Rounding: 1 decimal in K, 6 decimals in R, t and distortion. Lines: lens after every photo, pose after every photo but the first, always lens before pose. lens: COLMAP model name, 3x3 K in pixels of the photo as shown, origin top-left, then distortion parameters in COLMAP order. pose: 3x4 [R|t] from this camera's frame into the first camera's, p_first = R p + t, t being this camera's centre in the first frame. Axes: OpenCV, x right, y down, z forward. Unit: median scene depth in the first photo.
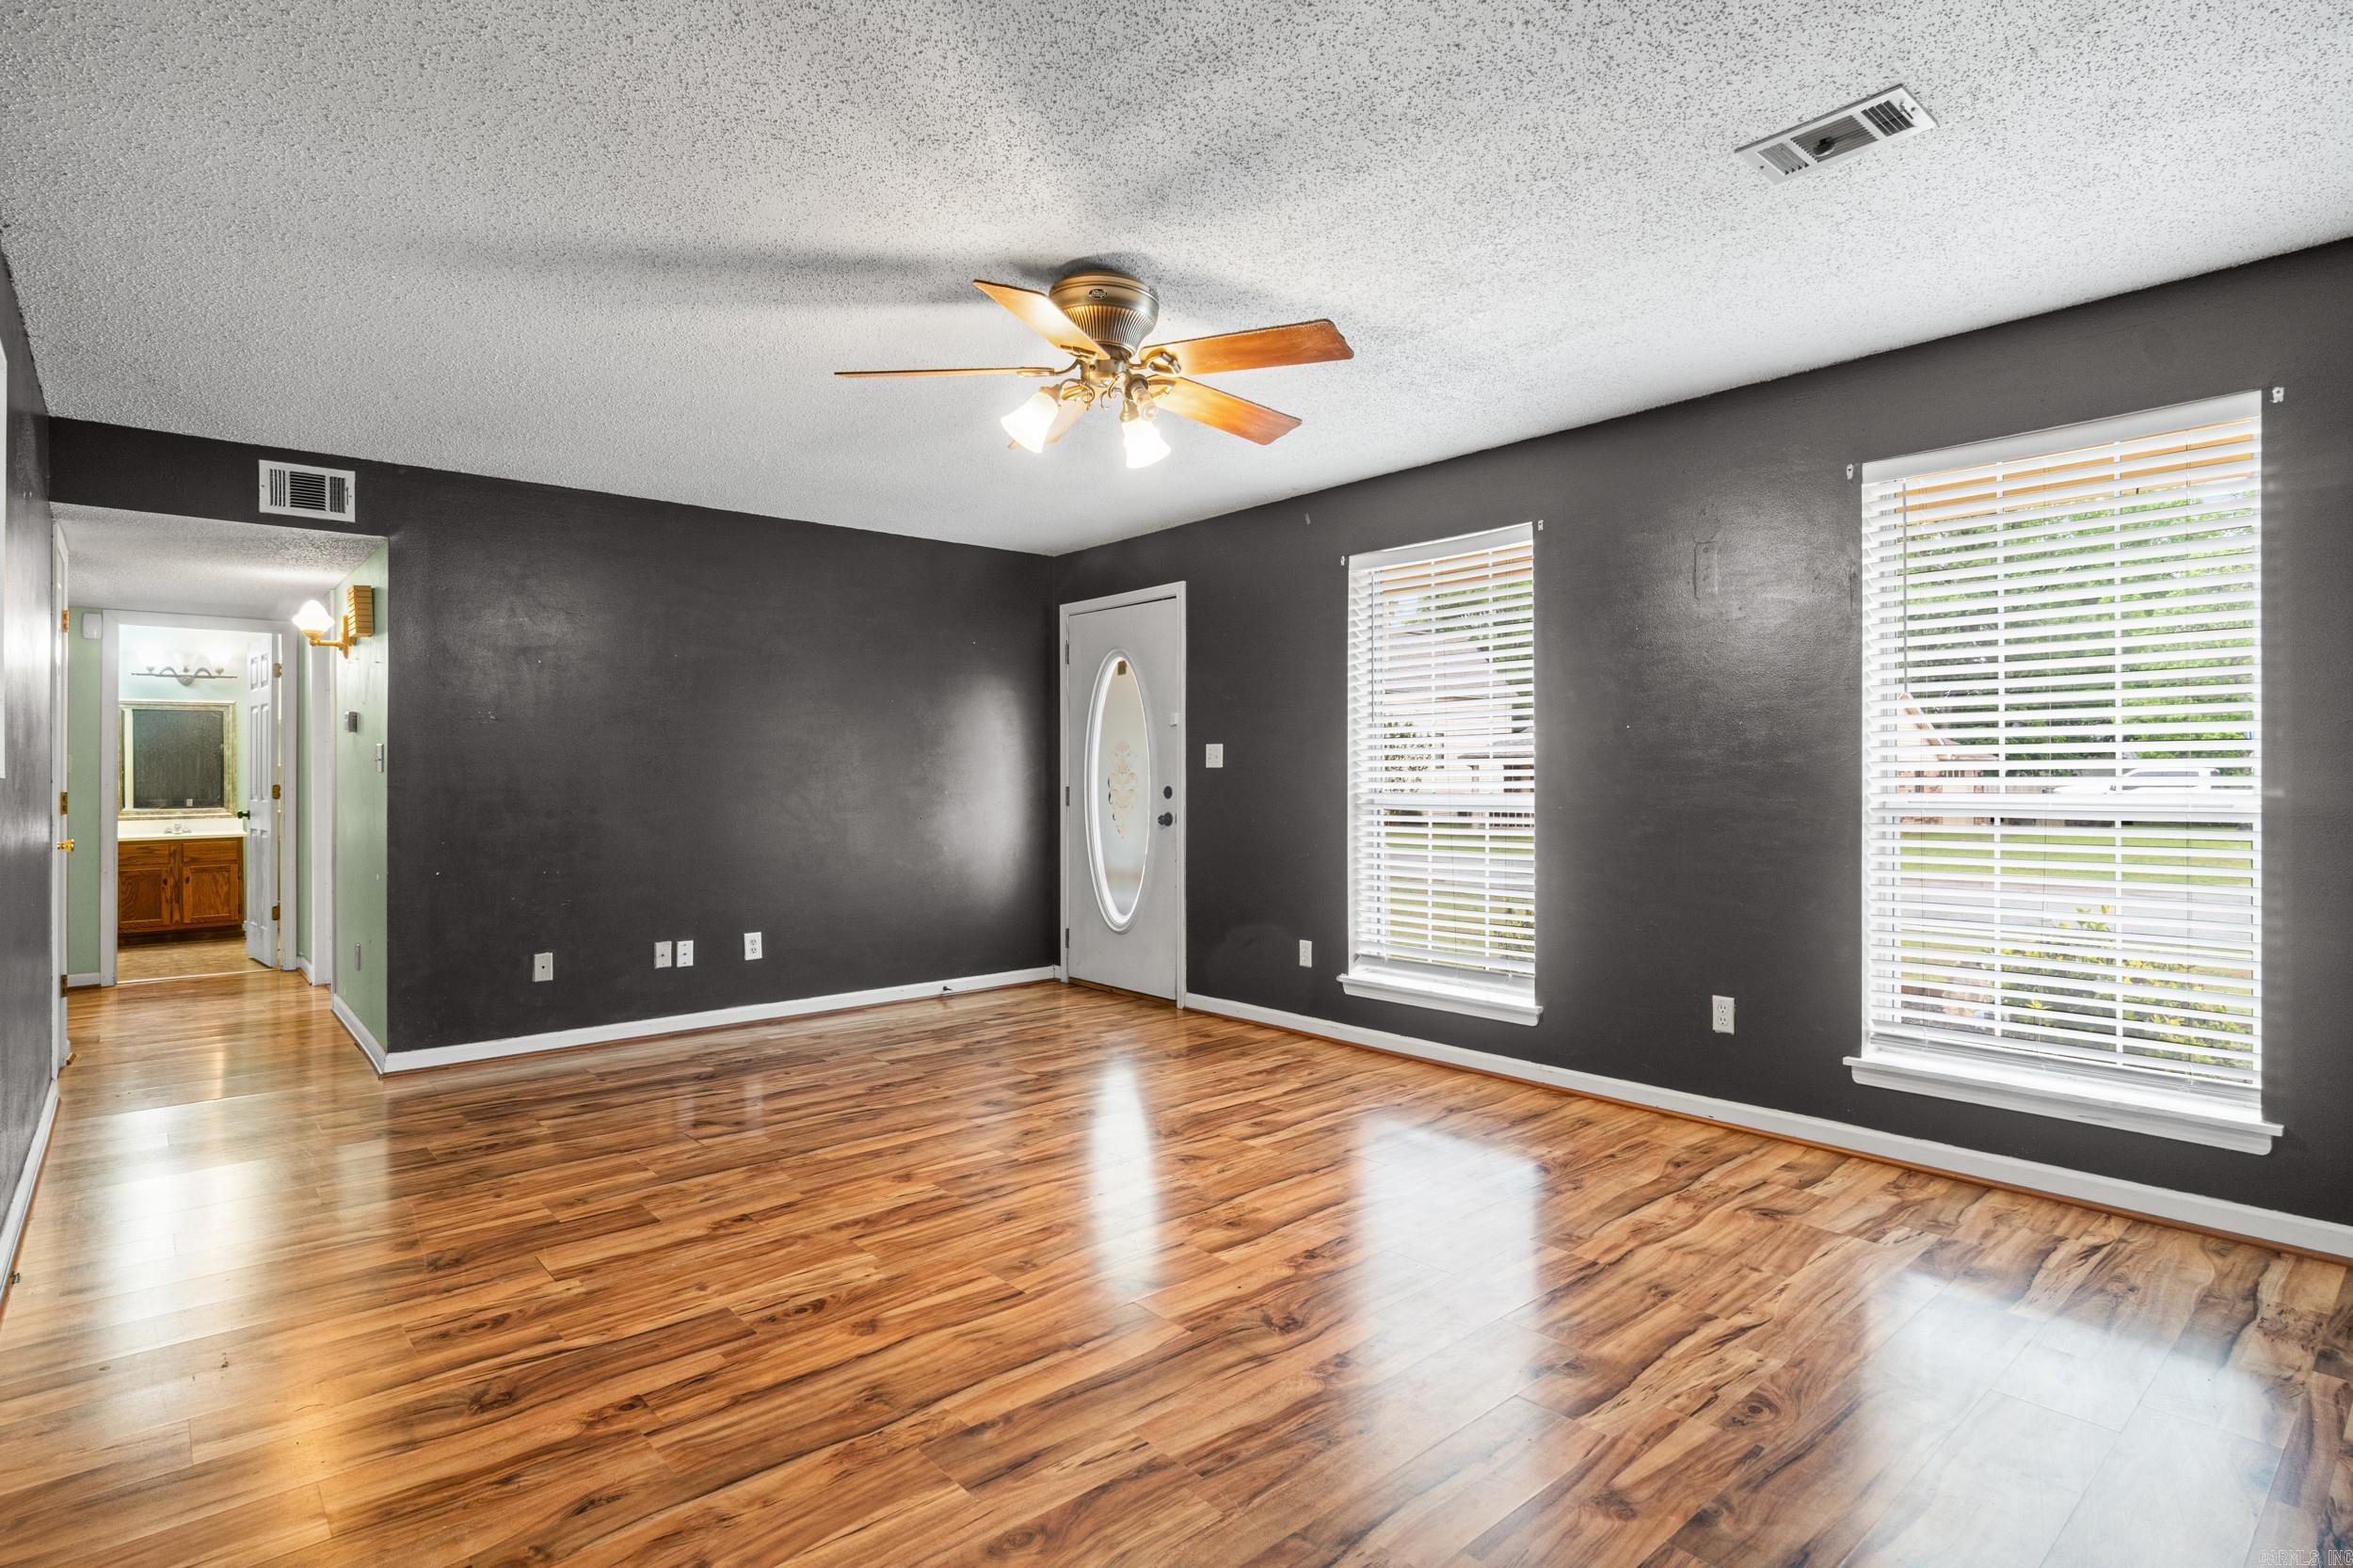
lens RADIAL K [[1190.7, 0, 1166.0], [0, 1190.7, 789.9], [0, 0, 1]] dist [-0.005544, -0.001132]
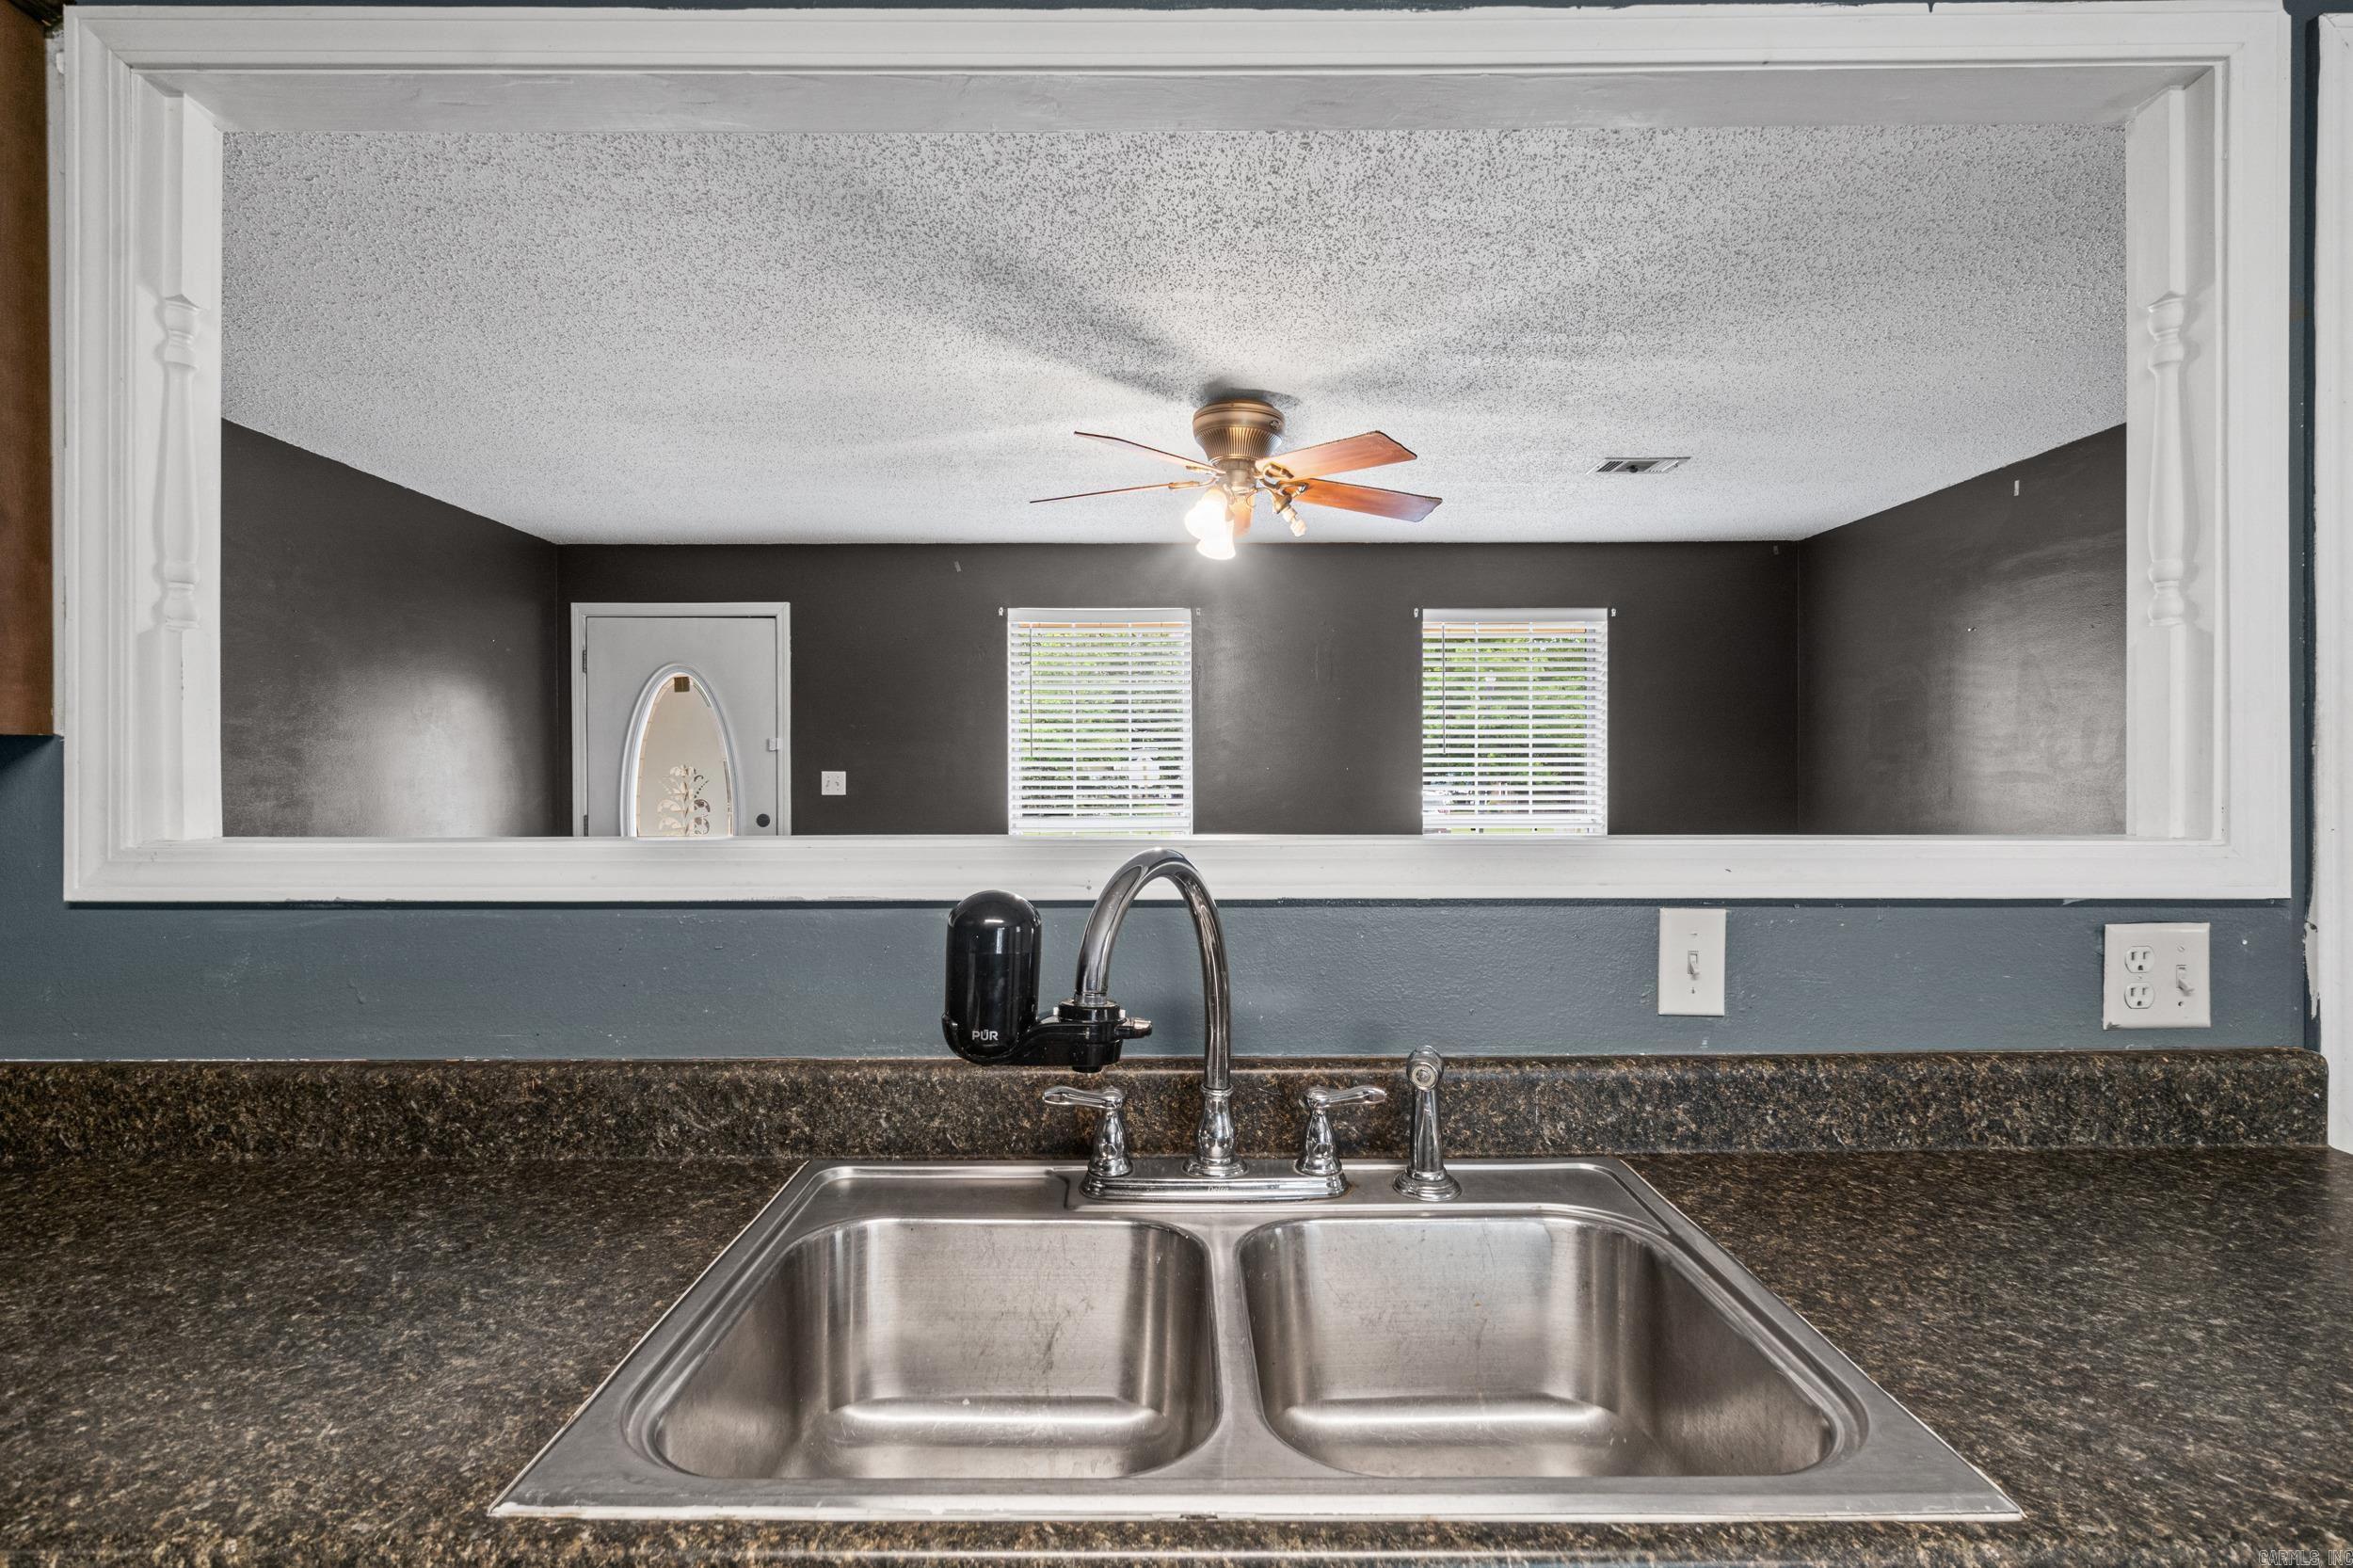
lens RADIAL K [[1153.2, 0, 1162.1], [0, 1153.2, 779.8], [0, 0, 1]] dist [0.003363, 0.001260]
pose [[0.654801, 0.001373, 0.755800, -0.926069], [0.004744, 0.999971, -0.005927, -0.045010], [-0.755787, 0.007467, 0.654775, 0.292810]]
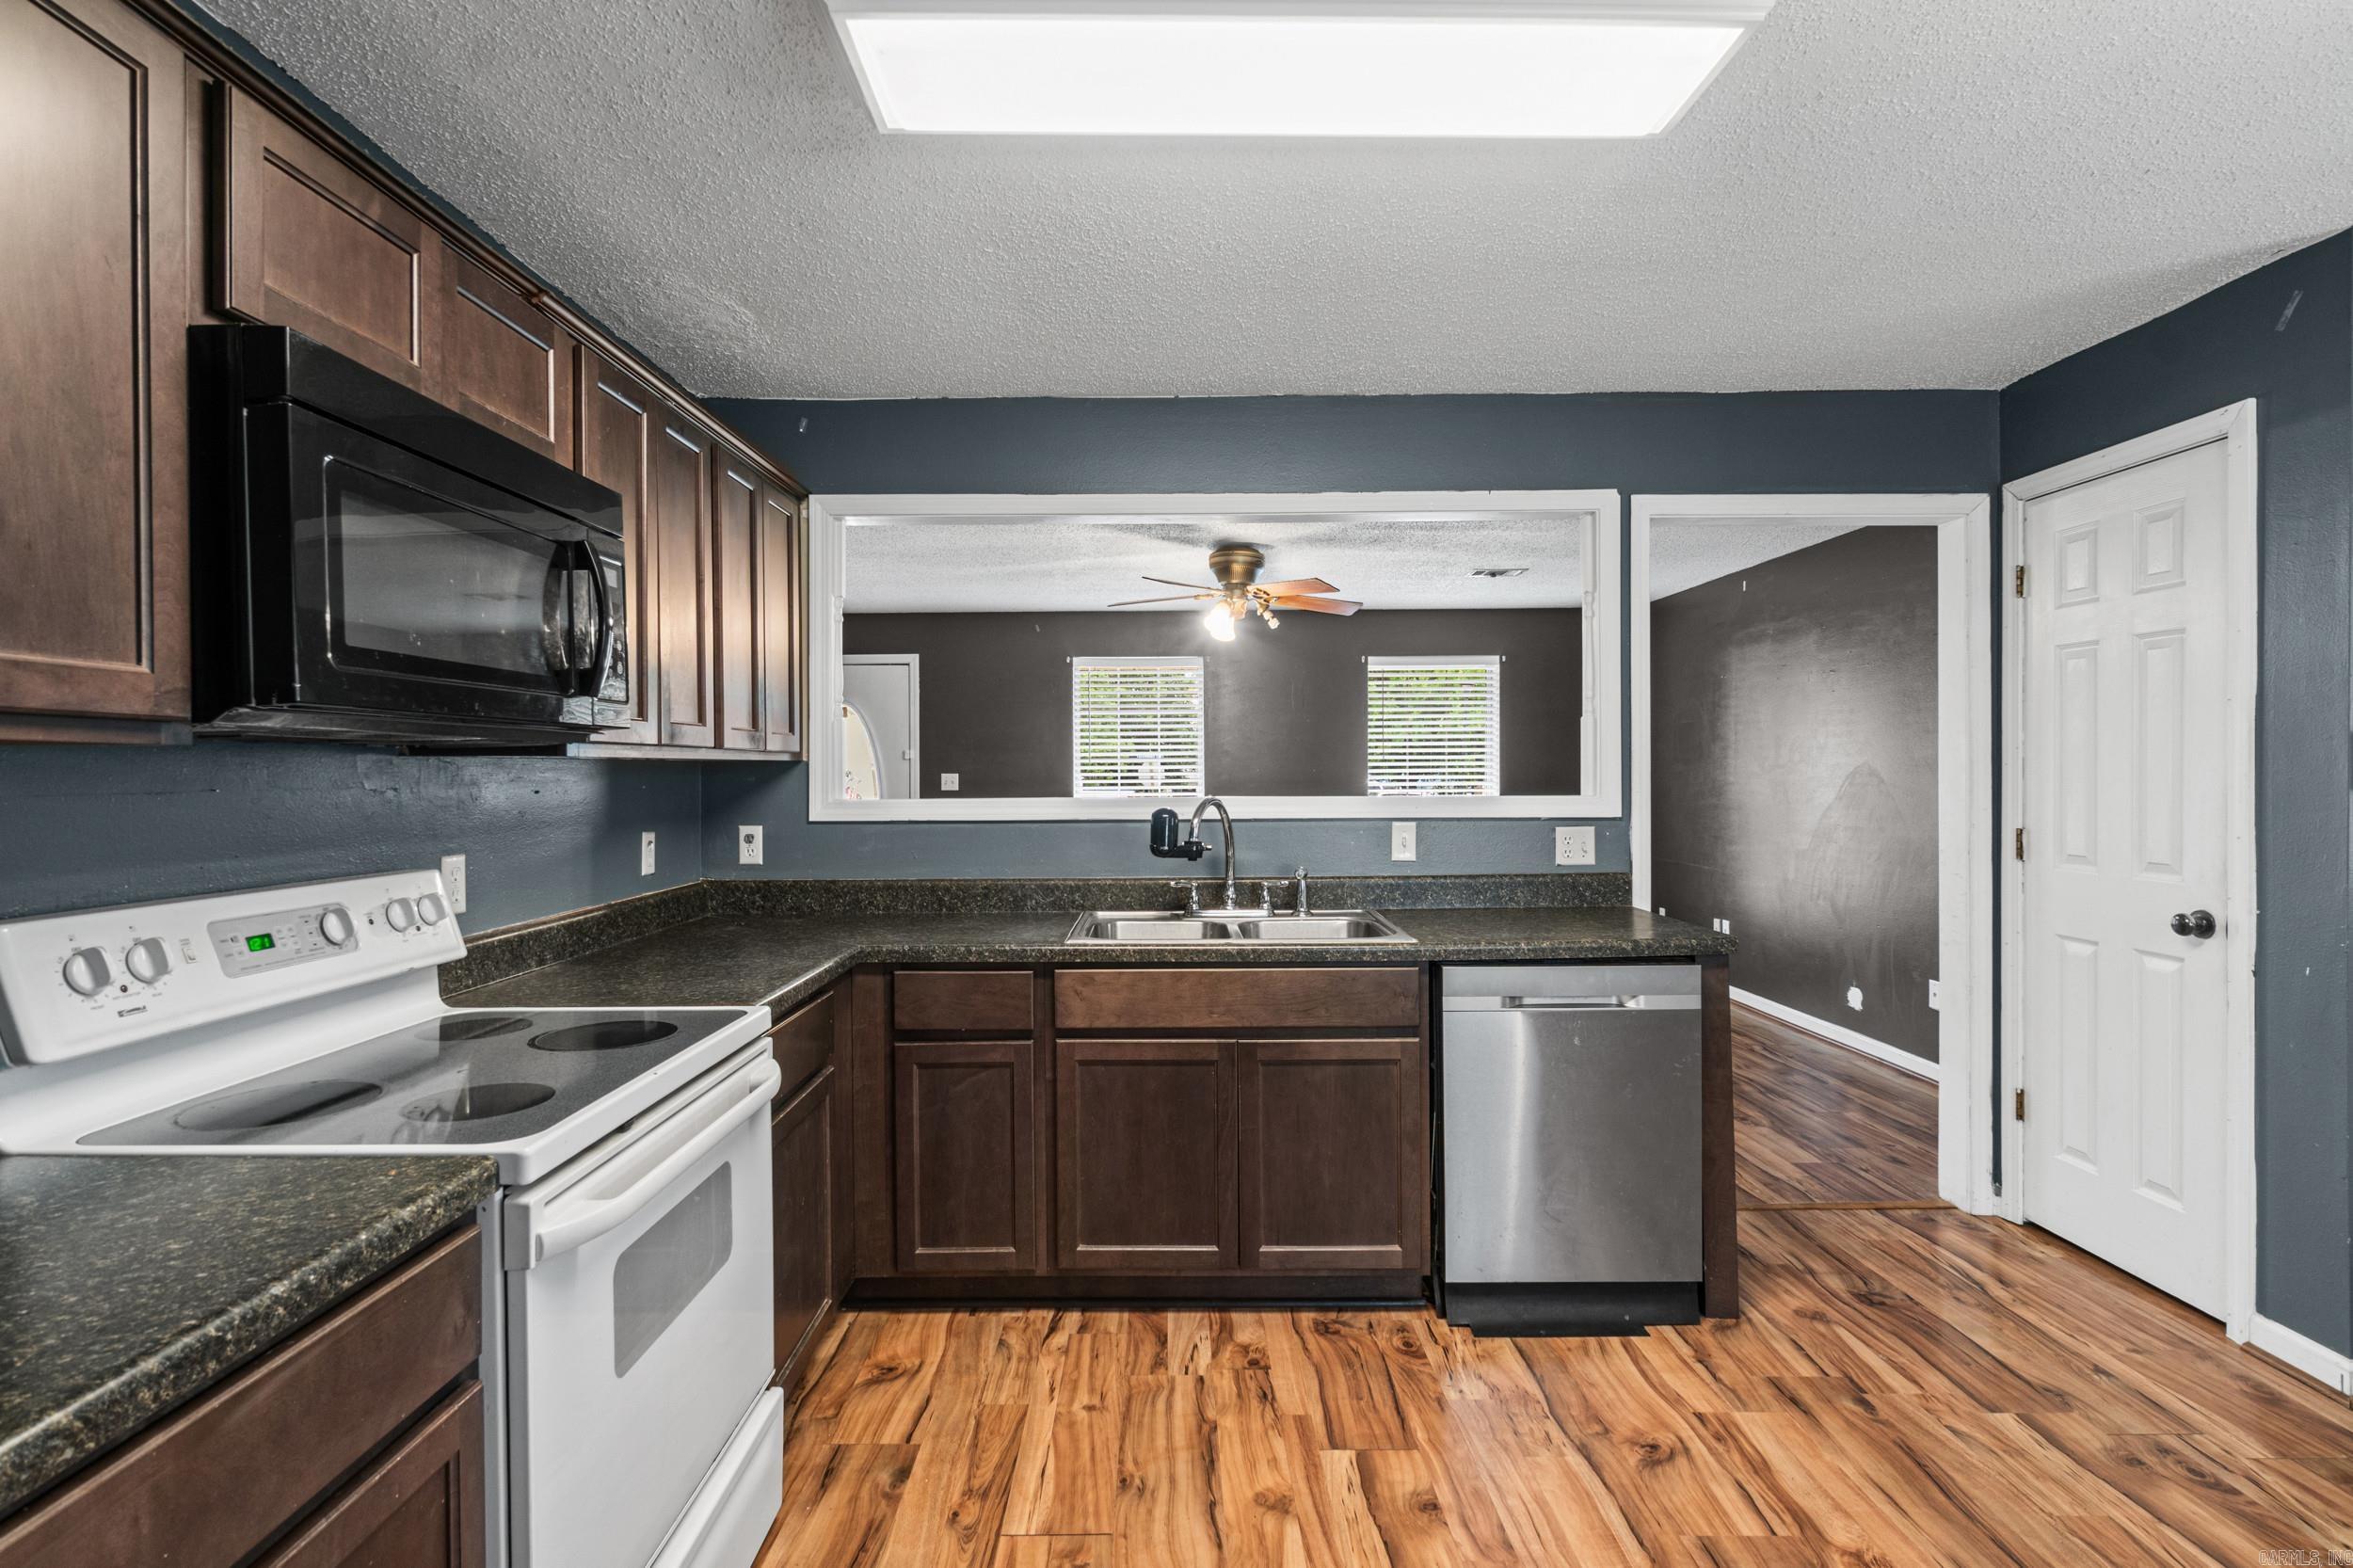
lens RADIAL K [[1121.9, 0, 1158.7], [0, 1121.9, 777.7], [0, 0, 1]] dist [-0.000770, 0.001221]
pose [[0.658130, 0.001293, 0.752904, -1.445345], [0.008424, 0.999923, -0.009081, -0.036038], [-0.752858, 0.012319, 0.658068, -0.101329]]
